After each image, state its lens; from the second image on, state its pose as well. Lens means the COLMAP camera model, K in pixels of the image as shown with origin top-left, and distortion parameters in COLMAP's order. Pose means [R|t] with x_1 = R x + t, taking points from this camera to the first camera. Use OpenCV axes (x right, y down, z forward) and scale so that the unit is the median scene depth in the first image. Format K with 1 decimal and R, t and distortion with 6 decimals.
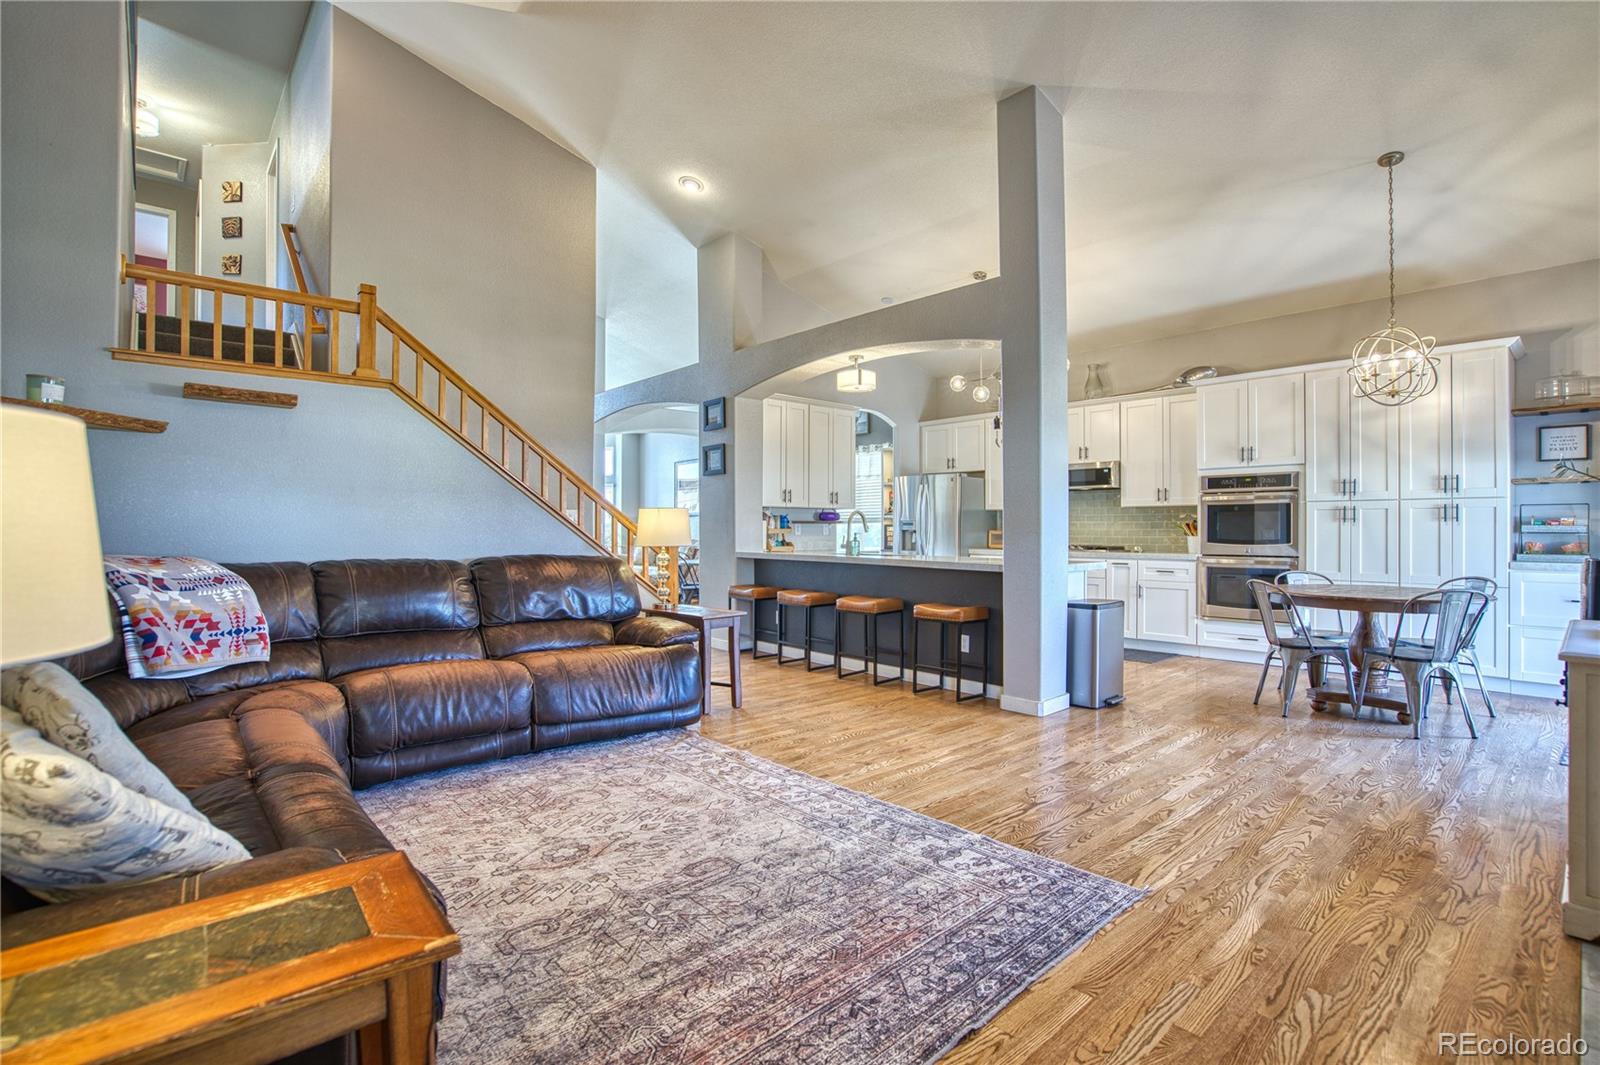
lens RADIAL K [[745.6, 0, 801.3], [0, 745.6, 528.3], [0, 0, 1]] dist [-0.033932, 0.010519]
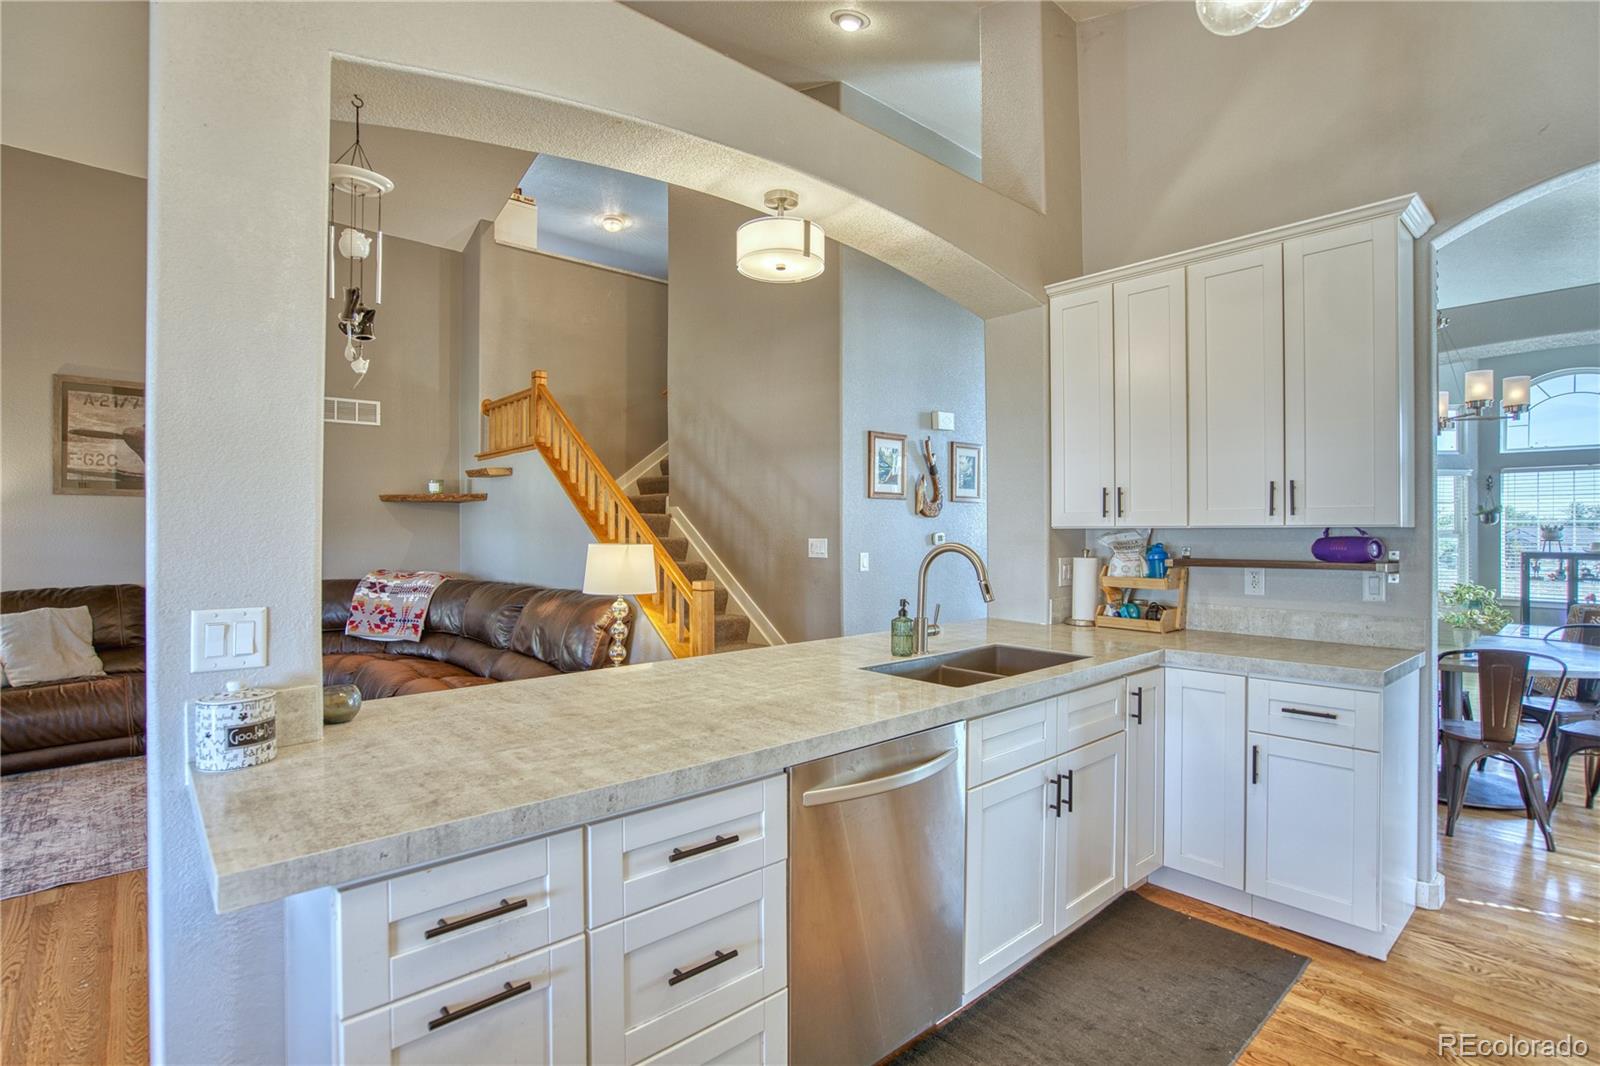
lens RADIAL K [[772.0, 0, 829.7], [0, 772.0, 527.9], [0, 0, 1]] dist [-0.038039, 0.007415]
pose [[0.015421, -0.005280, -0.999867, 0.645919], [0.002077, 0.999984, -0.005249, -0.040121], [0.999879, -0.001996, 0.015432, 1.238770]]
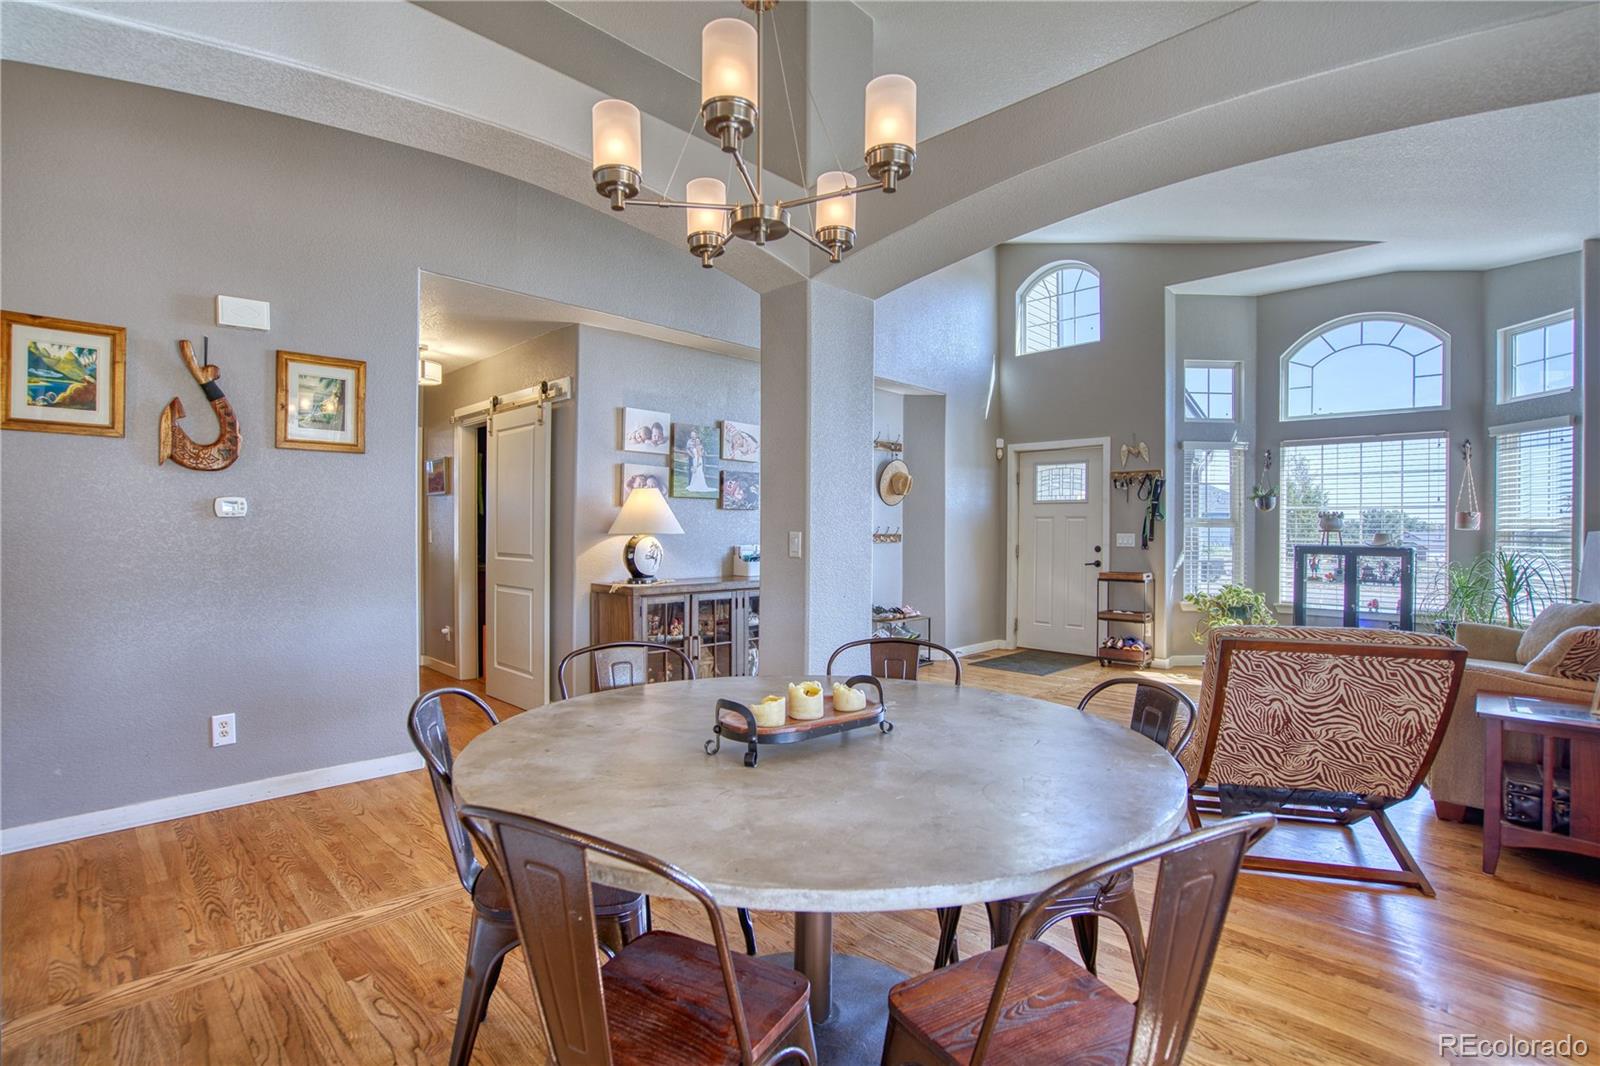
lens RADIAL K [[745.6, 0, 802.4], [0, 745.6, 532.9], [0, 0, 1]] dist [-0.033932, 0.010519]
pose [[0.070570, 0.009786, -0.997459, 0.248479], [-0.008104, 0.999925, 0.009236, -0.019768], [0.997474, 0.007432, 0.070644, 1.810896]]
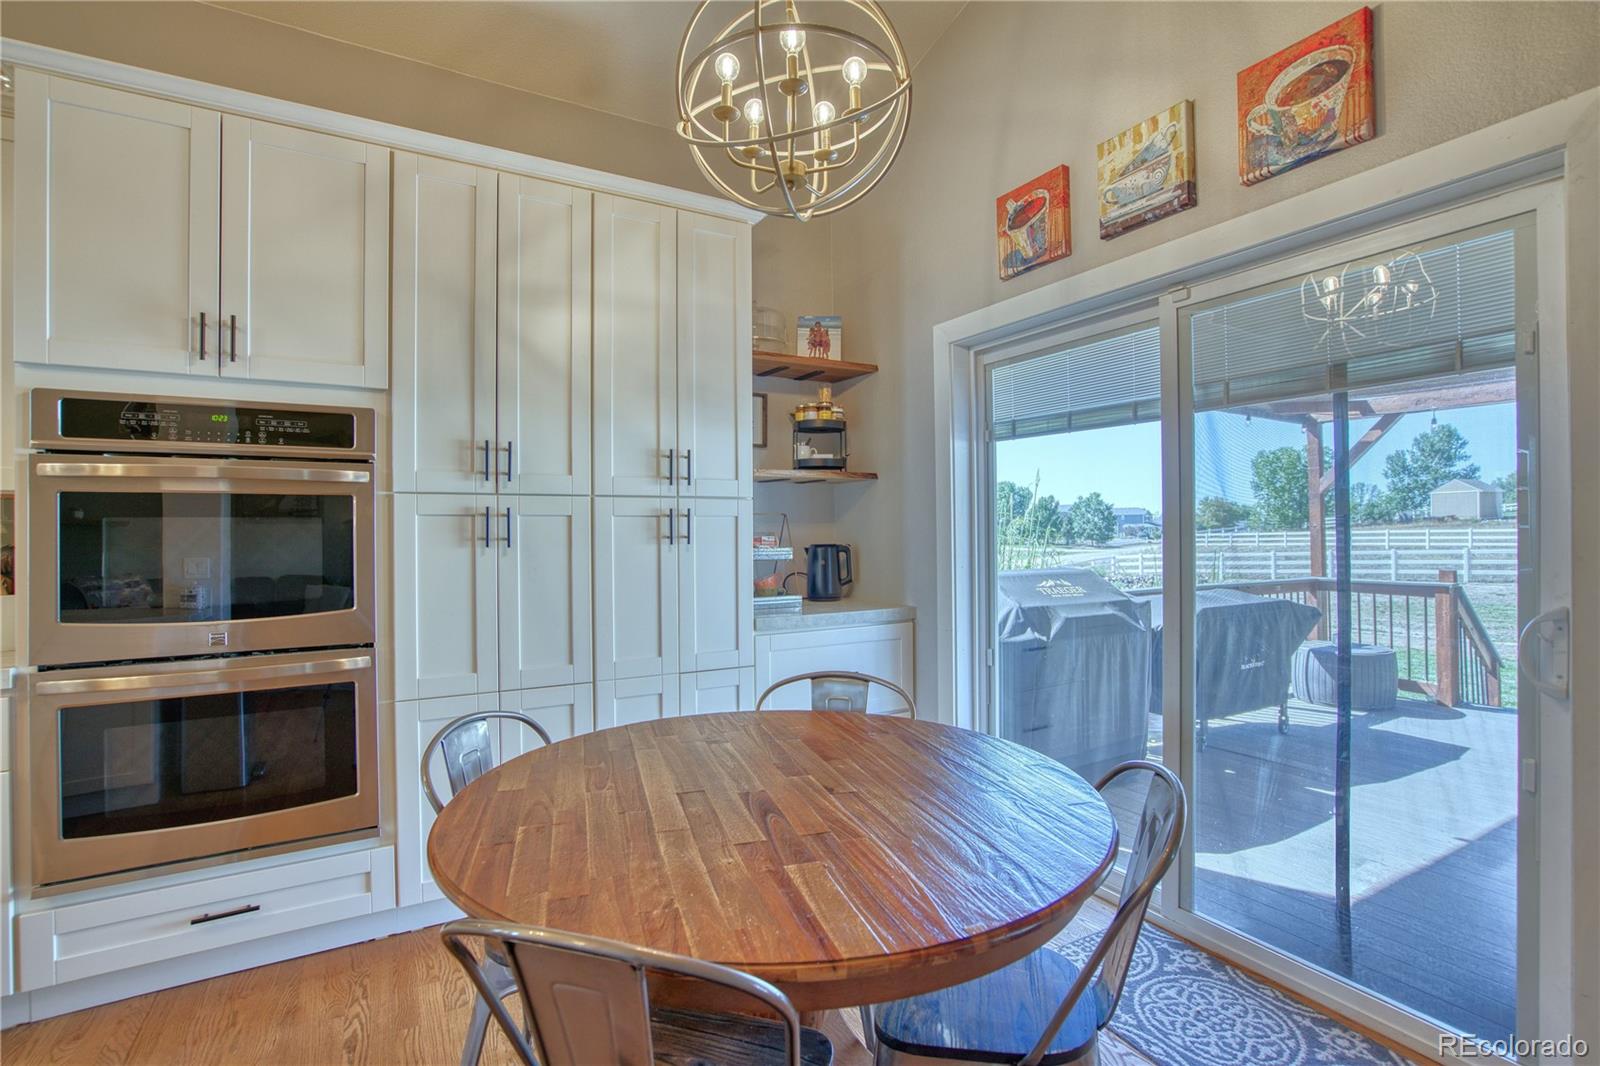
lens RADIAL K [[745.6, 0, 800.9], [0, 745.6, 527.2], [0, 0, 1]] dist [-0.033932, 0.010519]
pose [[0.230185, 0.001134, 0.973146, 0.438136], [0.005775, 0.999980, -0.002531, -0.019592], [-0.973130, 0.006202, 0.230174, 0.842604]]
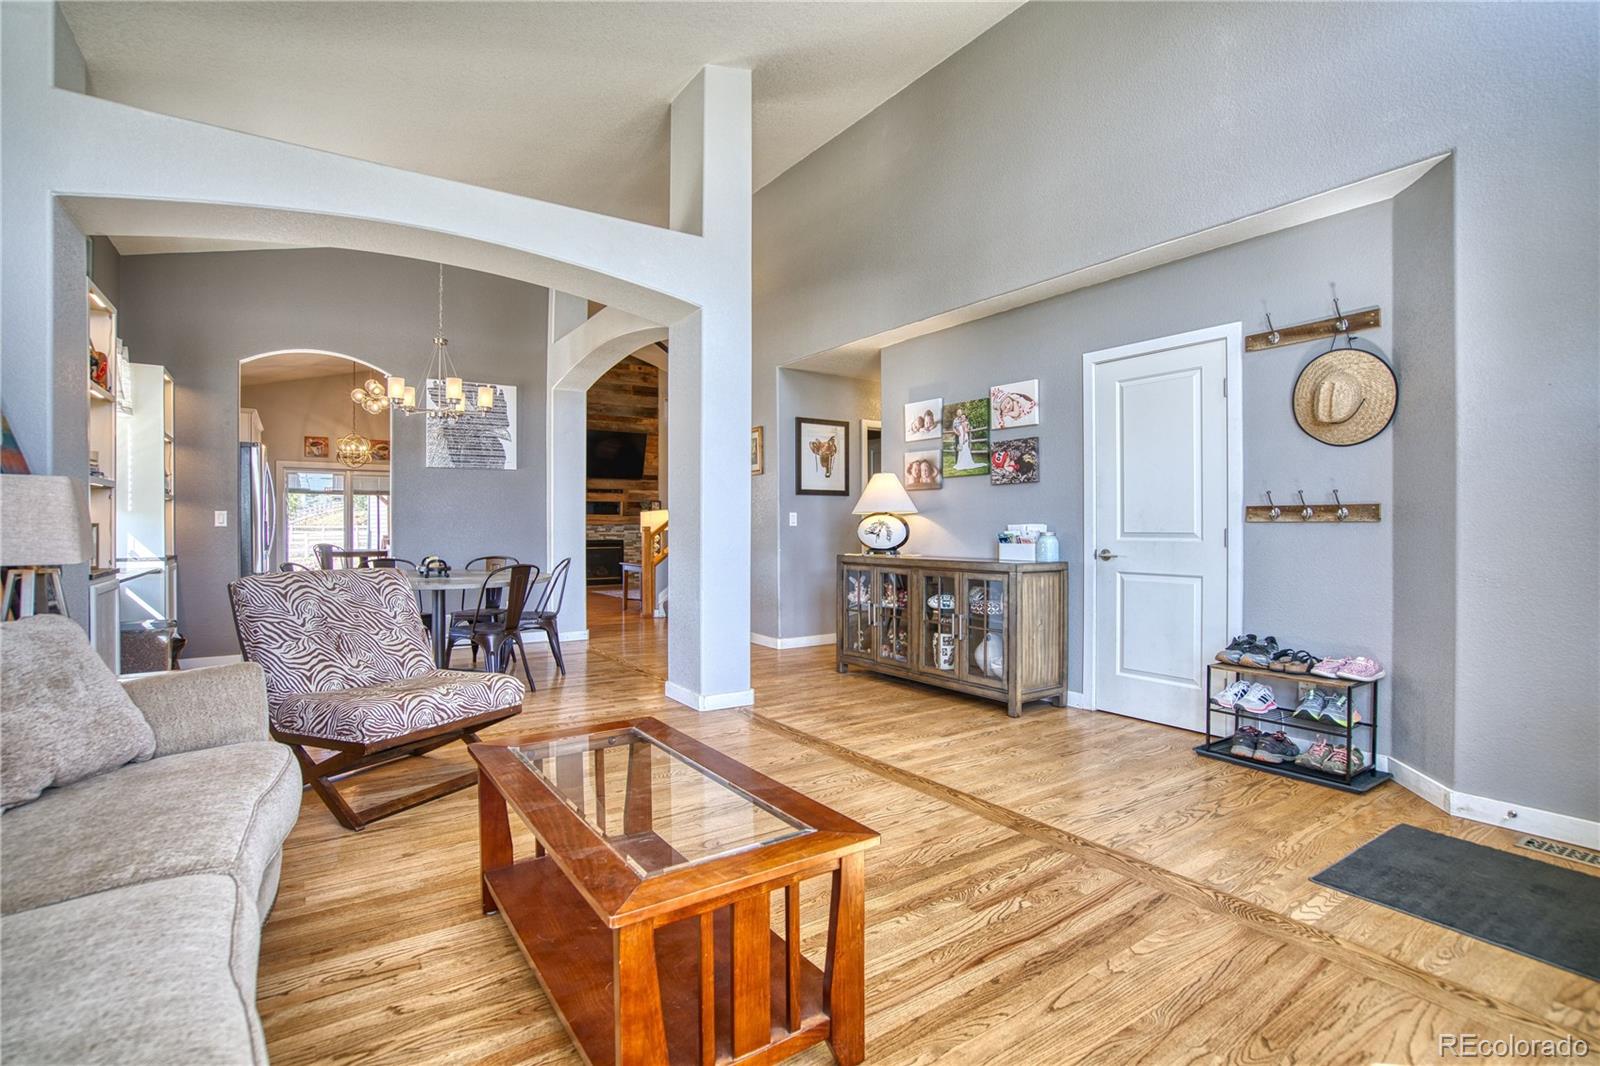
lens RADIAL K [[745.6, 0, 789.7], [0, 745.6, 532.6], [0, 0, 1]] dist [-0.033932, 0.010519]
pose [[-0.990094, 0.001062, 0.140402, -0.777140], [0.002252, 0.999963, 0.008313, 0.013023], [-0.140388, 0.008546, -0.990060, 2.848644]]
